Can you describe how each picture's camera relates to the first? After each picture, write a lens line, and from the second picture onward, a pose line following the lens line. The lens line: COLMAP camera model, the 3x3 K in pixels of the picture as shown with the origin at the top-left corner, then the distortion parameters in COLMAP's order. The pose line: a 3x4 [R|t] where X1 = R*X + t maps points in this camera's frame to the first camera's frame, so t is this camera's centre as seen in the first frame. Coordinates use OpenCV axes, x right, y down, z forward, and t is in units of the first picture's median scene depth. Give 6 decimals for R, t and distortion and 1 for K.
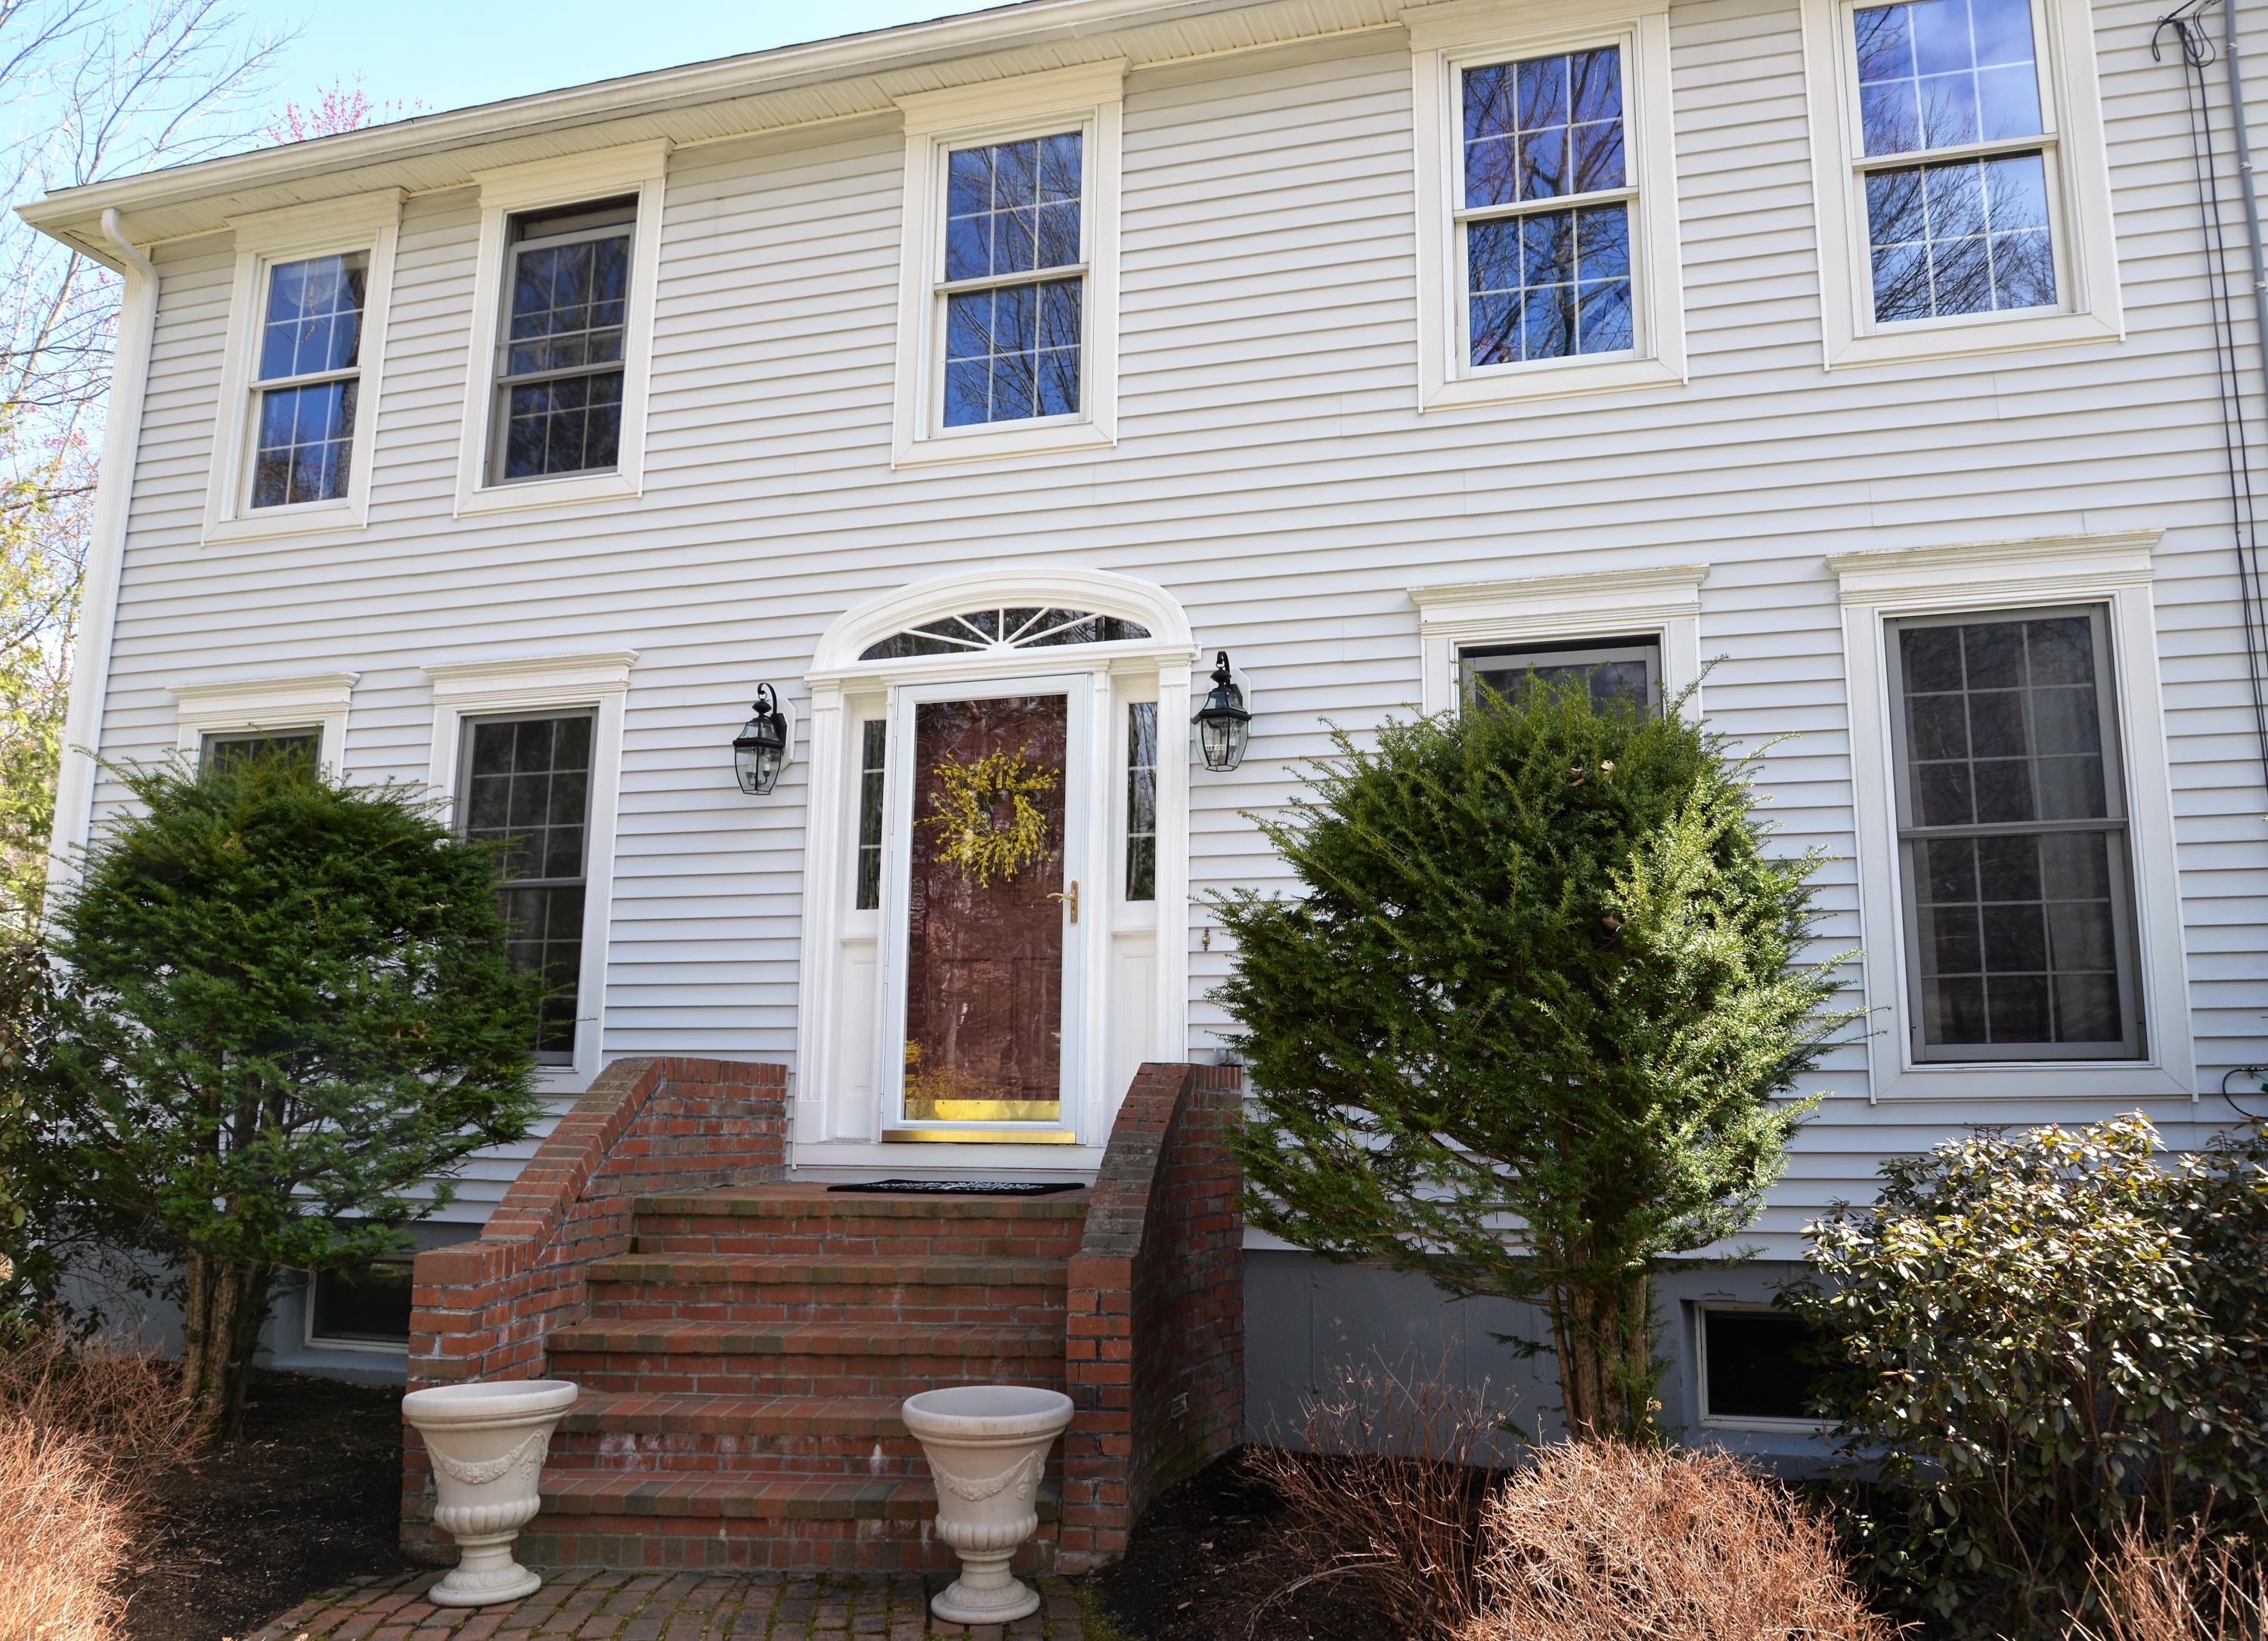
lens RADIAL K [[1686.2, 0, 1185.3], [0, 1686.2, 795.1], [0, 0, 1]] dist [-0.035782, 0.000684]
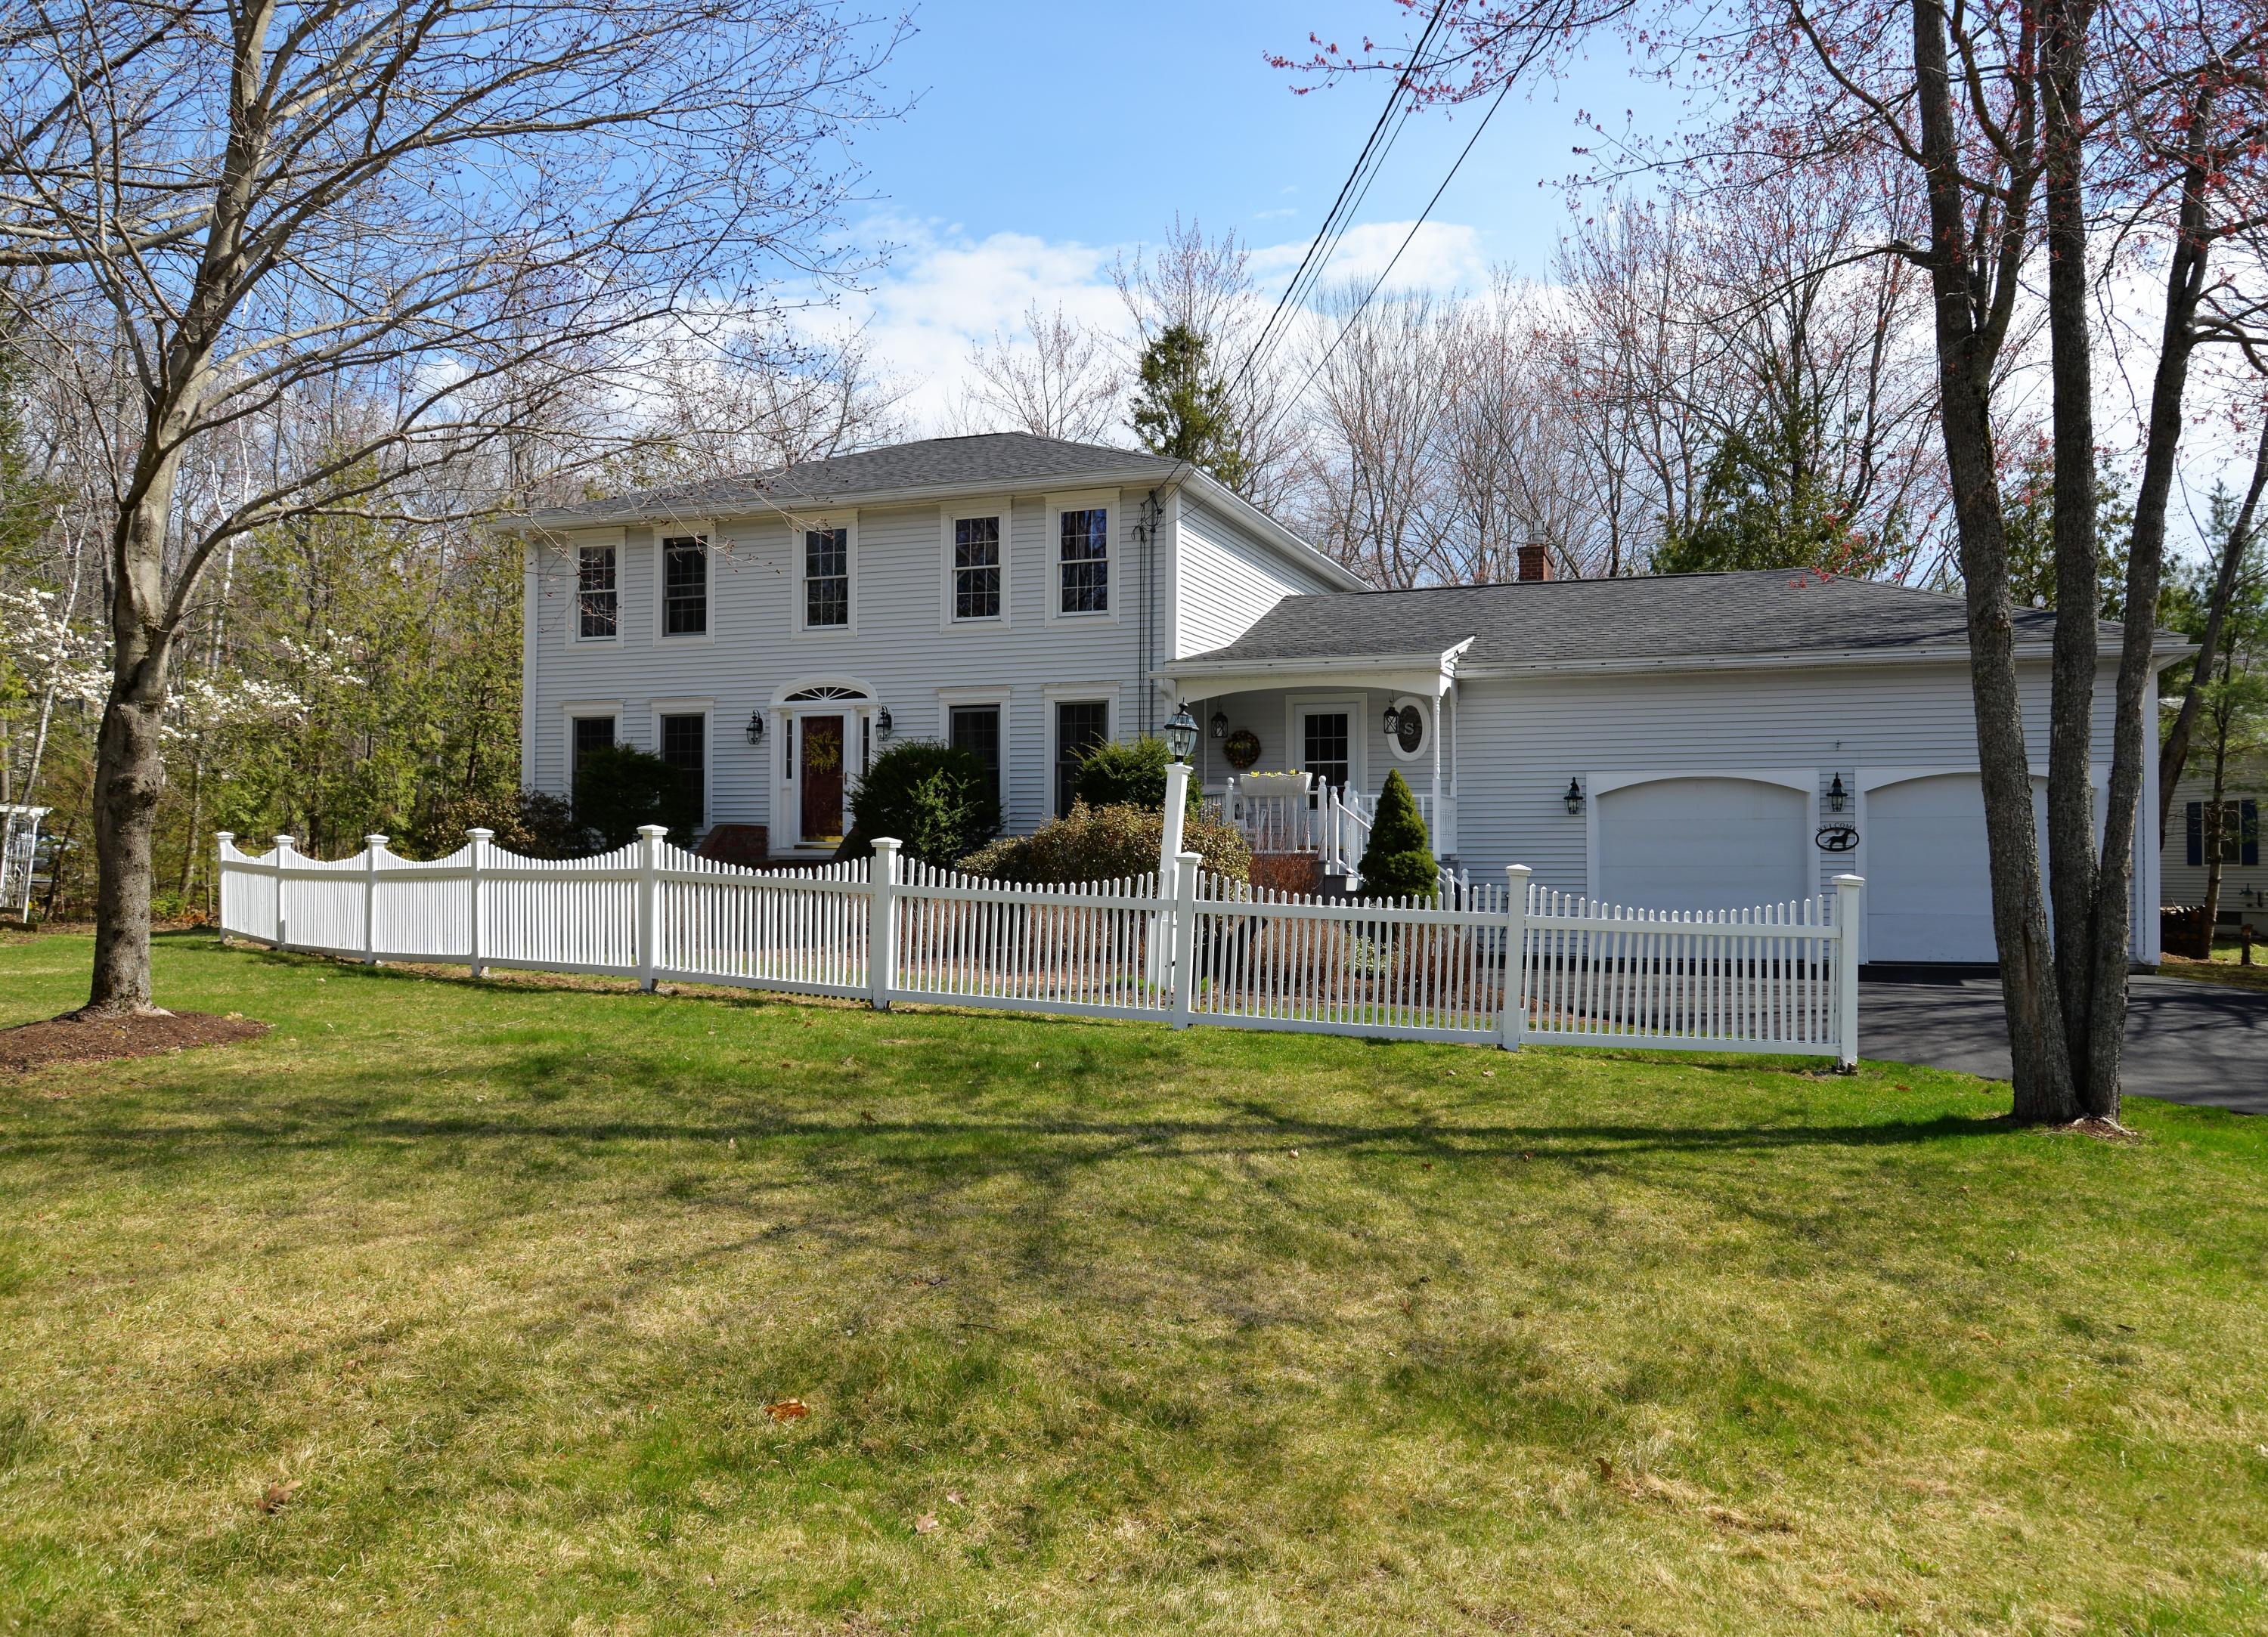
lens RADIAL K [[1686.1, 0, 1220.6], [0, 1686.1, 808.9], [0, 0, 1]] dist [-0.035782, 0.000684]
pose [[0.998887, -0.005599, -0.046841, 0.790148], [0.012411, 0.989142, 0.146438, -0.338857], [0.045513, -0.146856, 0.988110, -2.169038]]
